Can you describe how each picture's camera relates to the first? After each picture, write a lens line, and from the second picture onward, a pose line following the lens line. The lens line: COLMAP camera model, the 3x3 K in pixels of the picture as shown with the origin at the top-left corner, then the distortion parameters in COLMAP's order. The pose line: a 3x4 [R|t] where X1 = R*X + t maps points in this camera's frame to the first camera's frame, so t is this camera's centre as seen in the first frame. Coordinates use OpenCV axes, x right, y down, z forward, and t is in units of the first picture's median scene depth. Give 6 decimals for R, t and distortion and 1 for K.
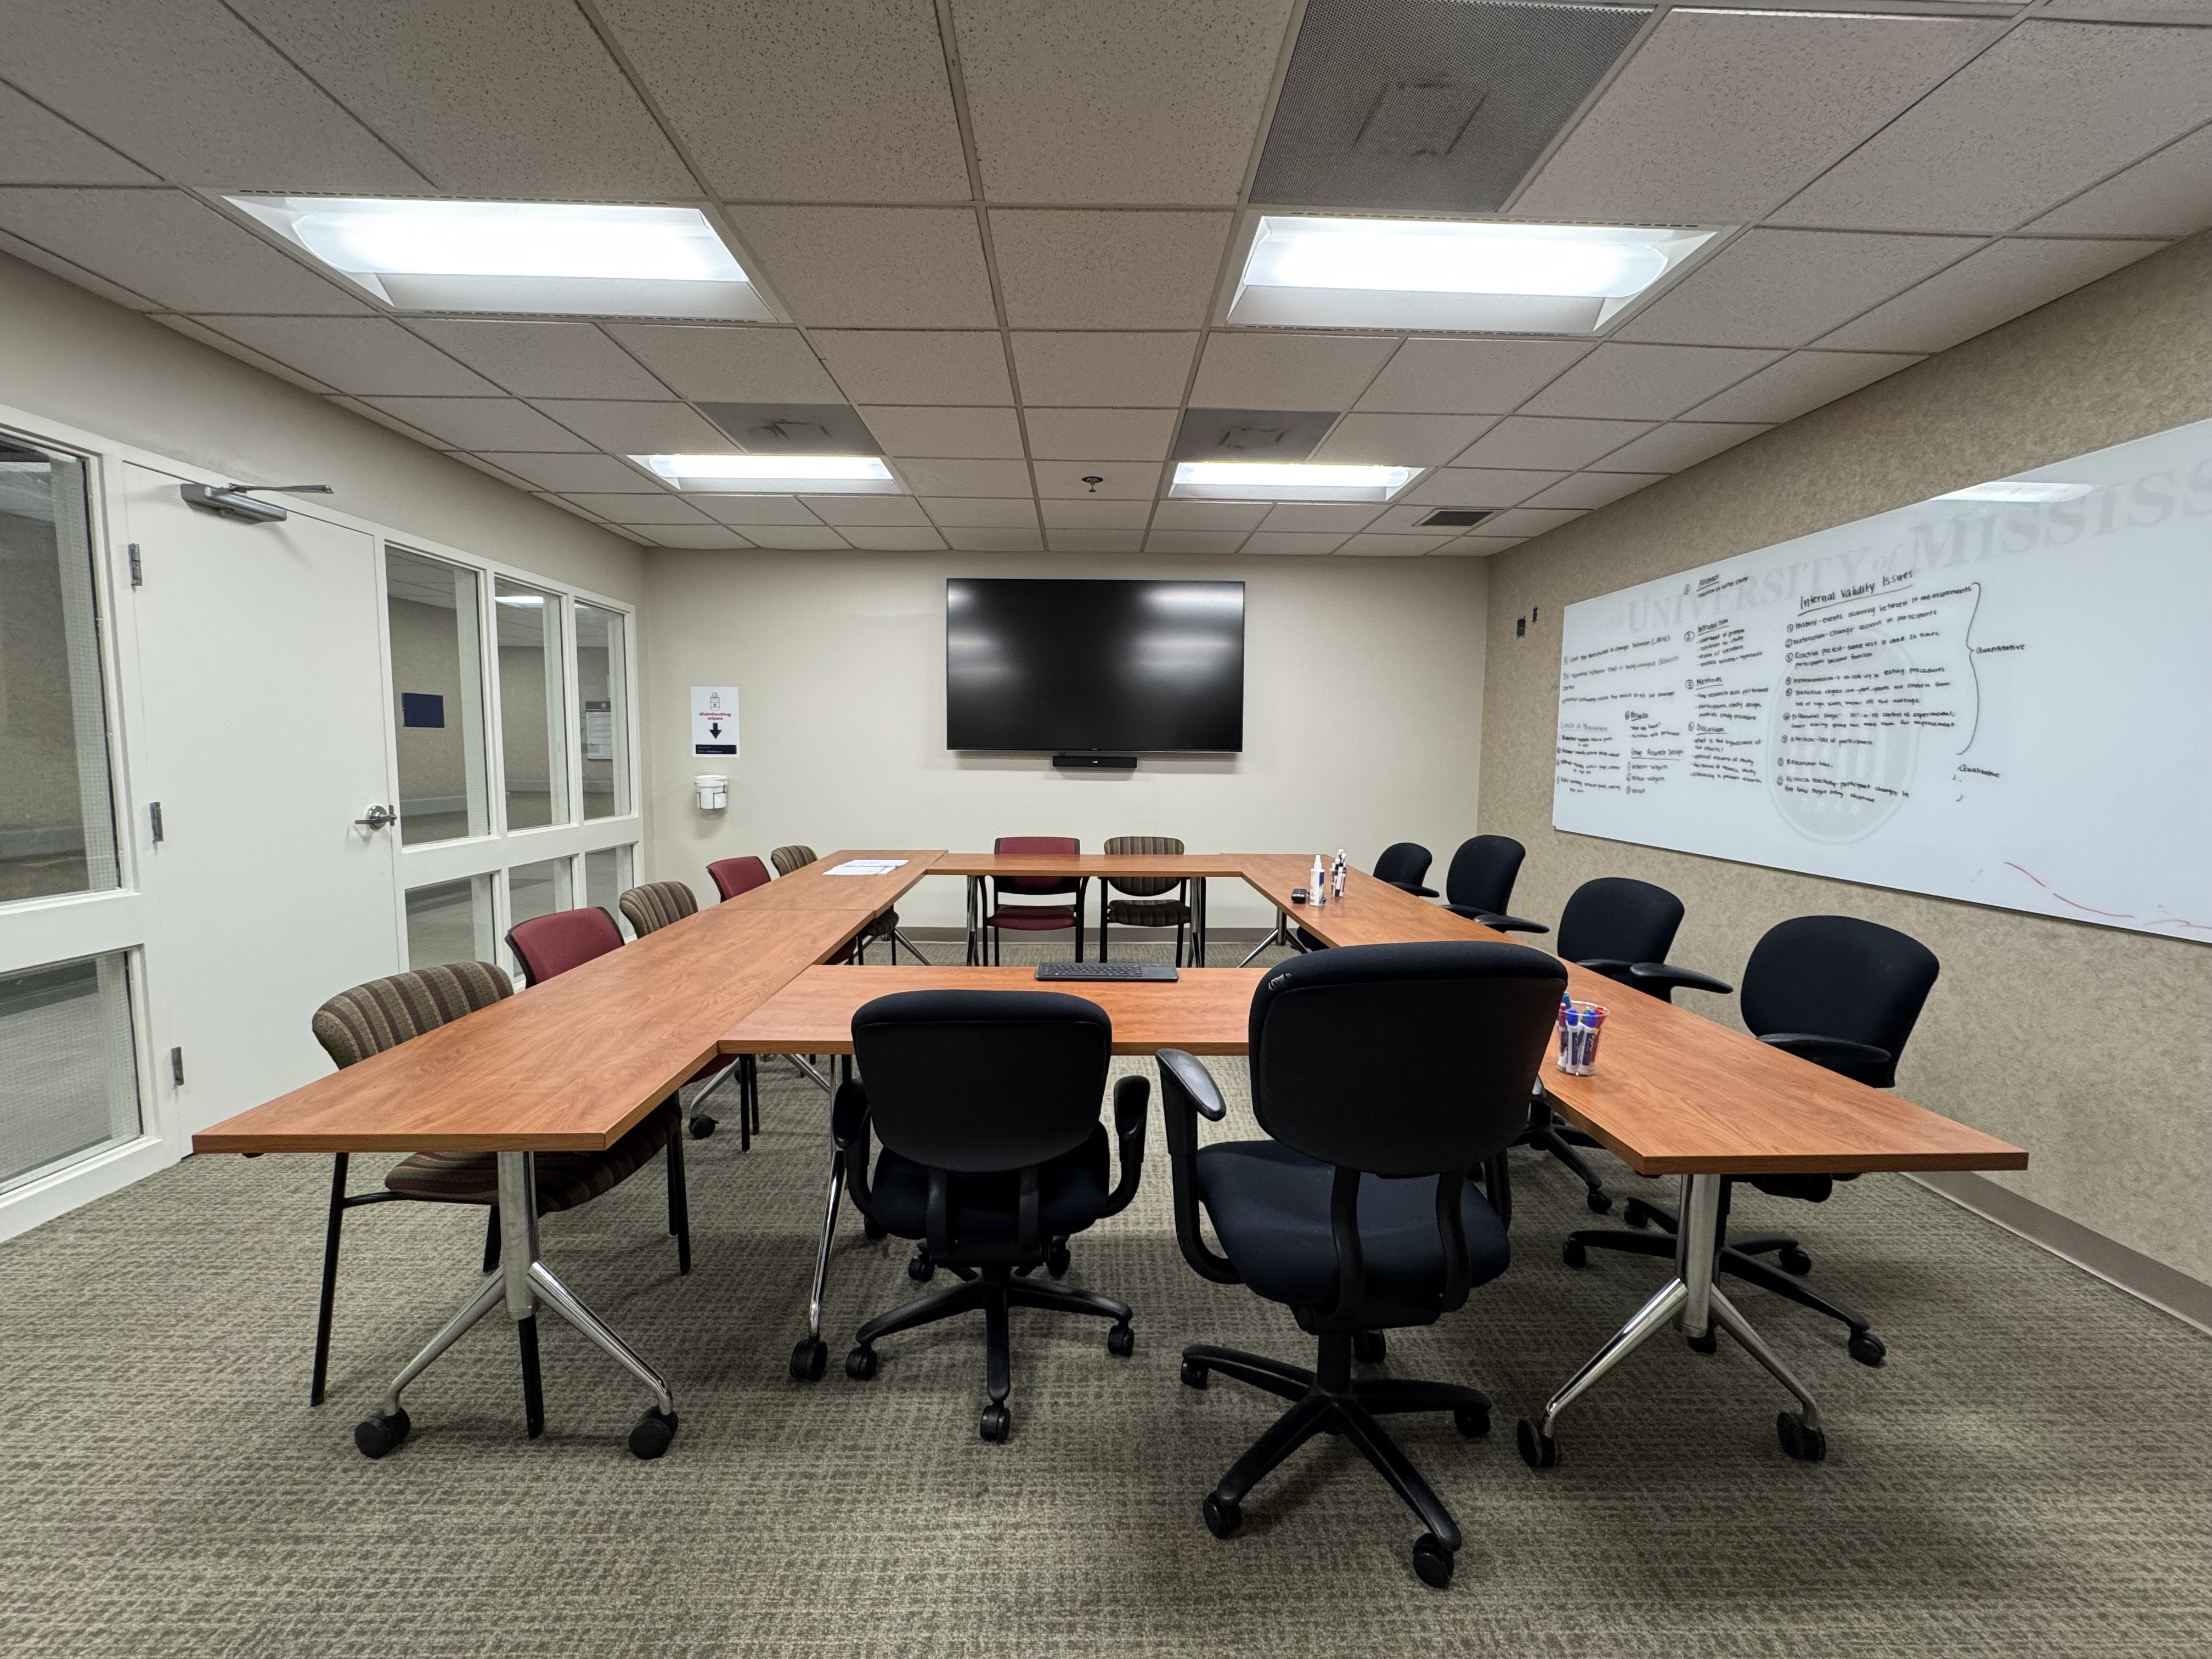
lens RADIAL K [[892.2, 0, 1103.5], [0, 892.2, 833.2], [0, 0, 1]] dist [-0.003437, -0.000375]
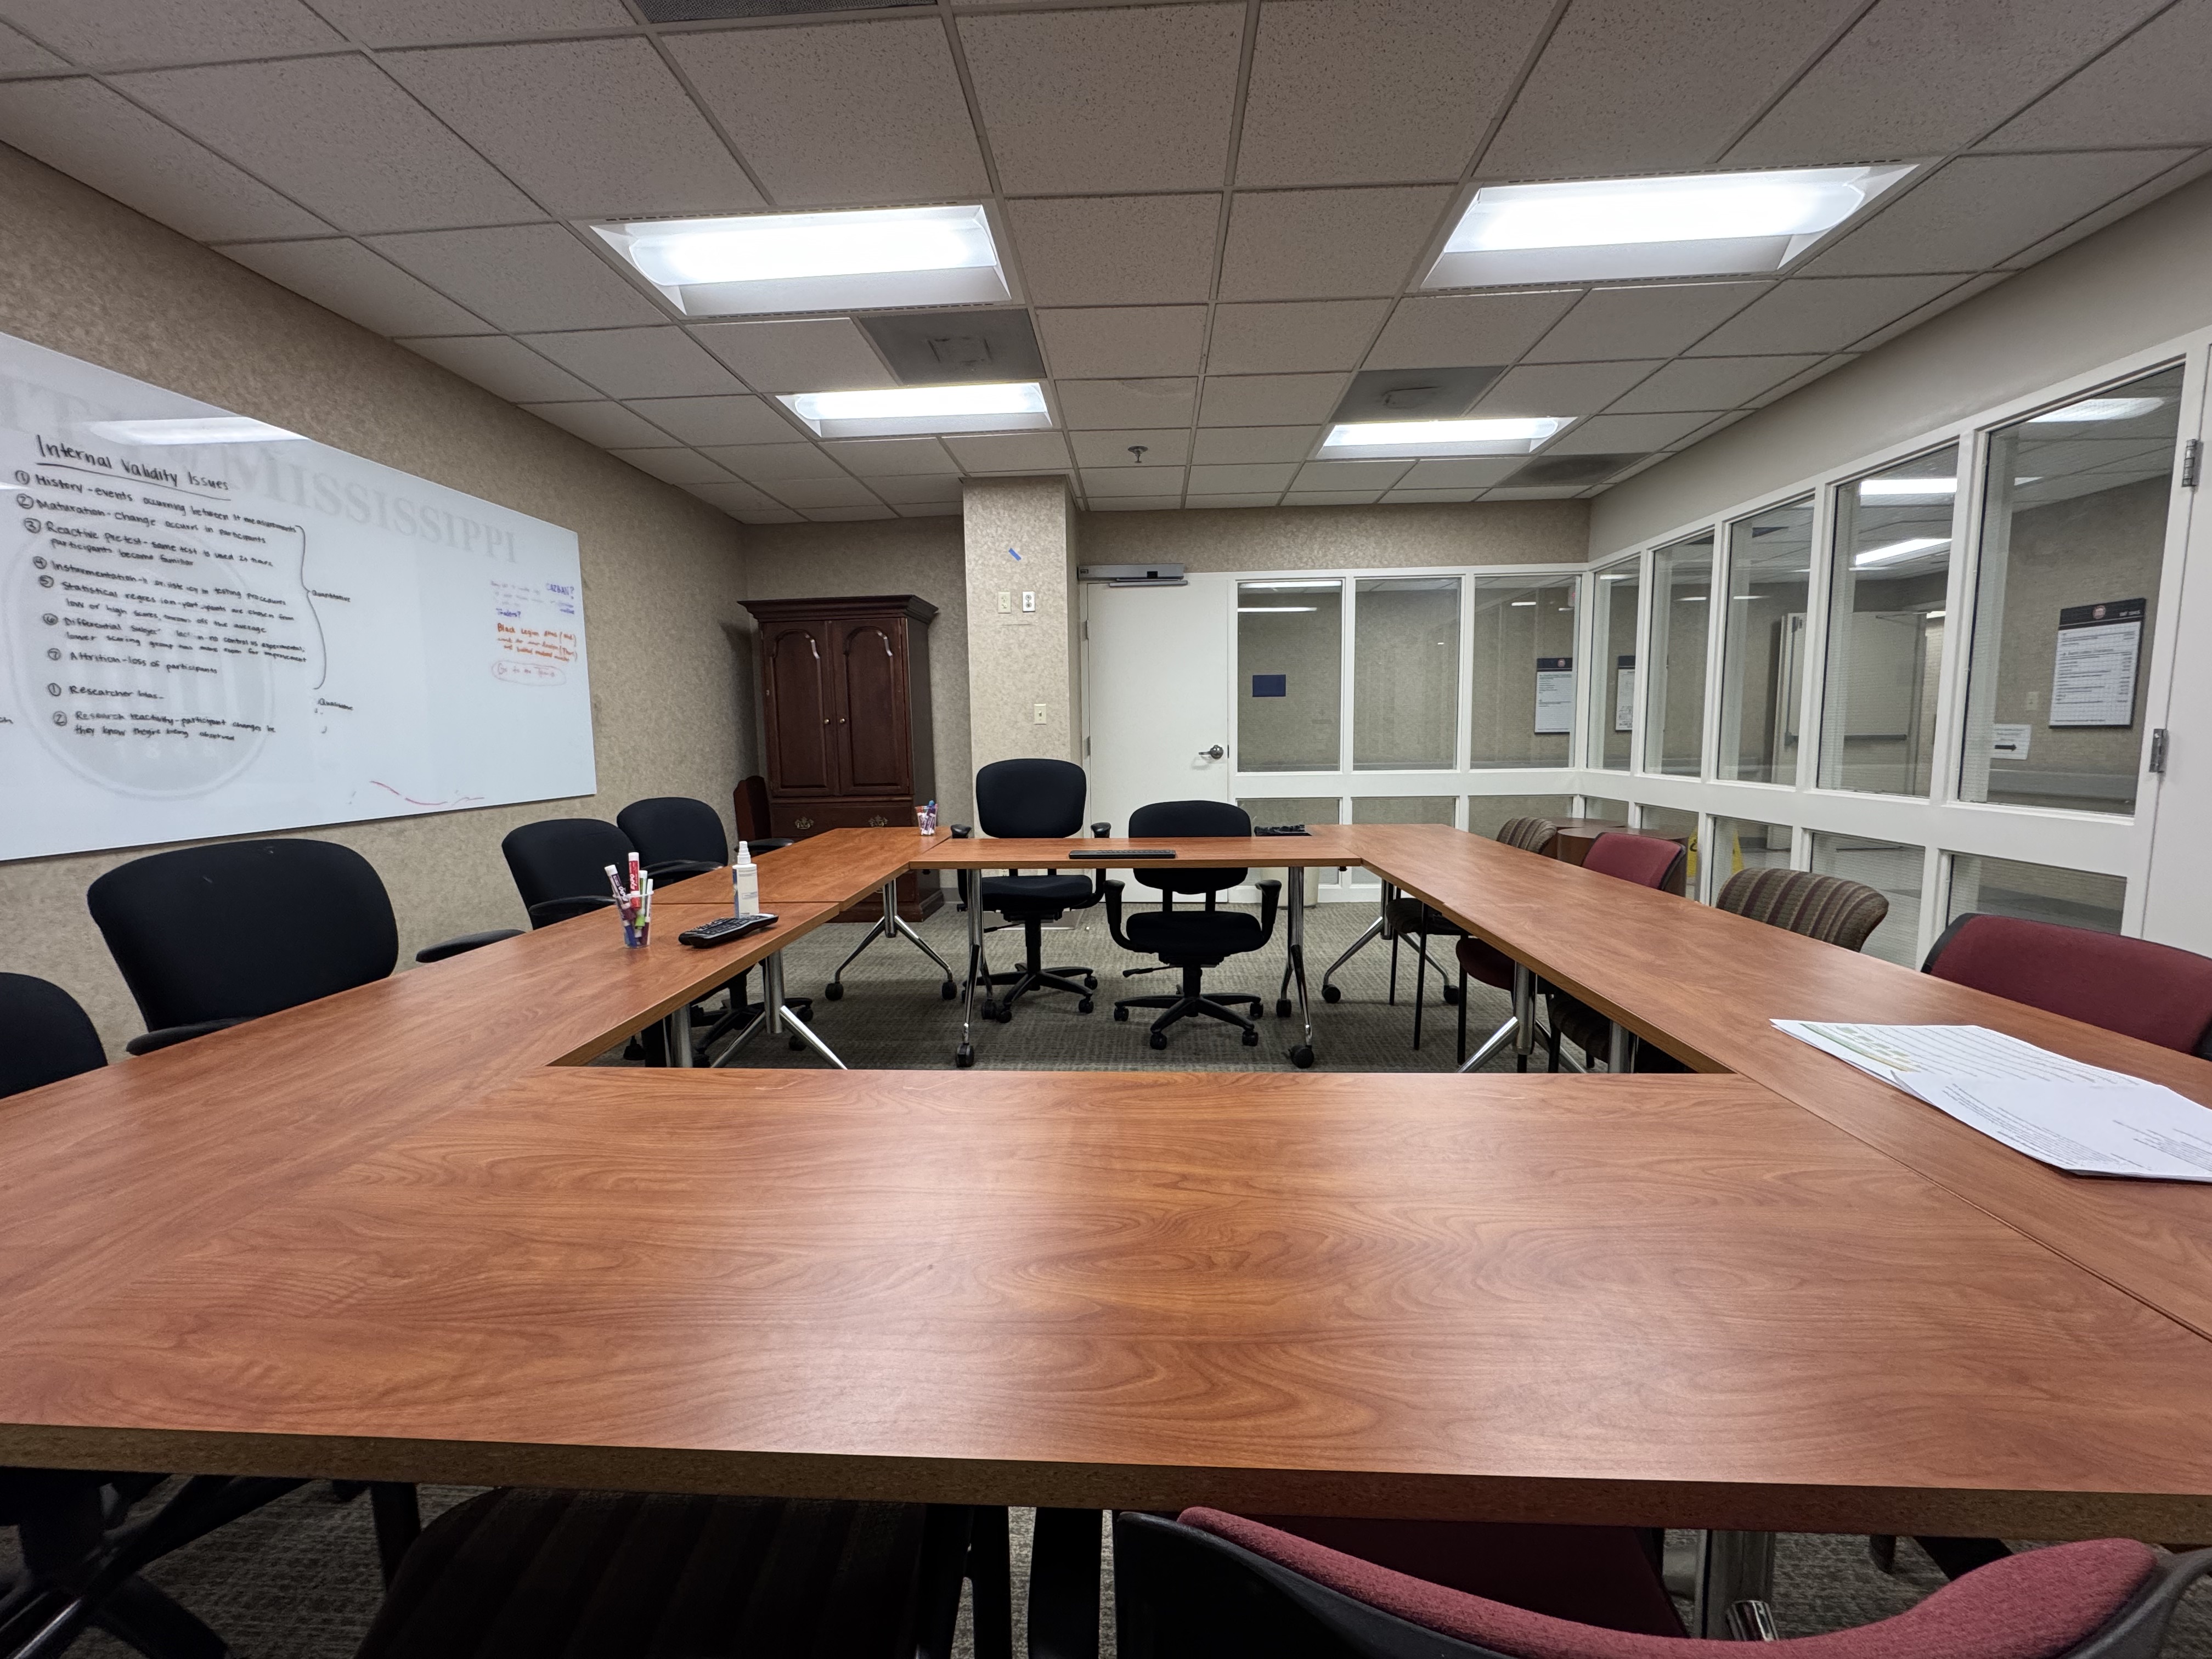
lens RADIAL K [[892.2, 0, 1102.9], [0, 892.2, 821.2], [0, 0, 1]] dist [-0.003437, -0.000375]
pose [[-0.996833, -0.011387, 0.078704, -0.053091], [0.004150, 0.980898, 0.194476, -0.118576], [-0.079415, 0.194187, -0.977745, 1.732581]]
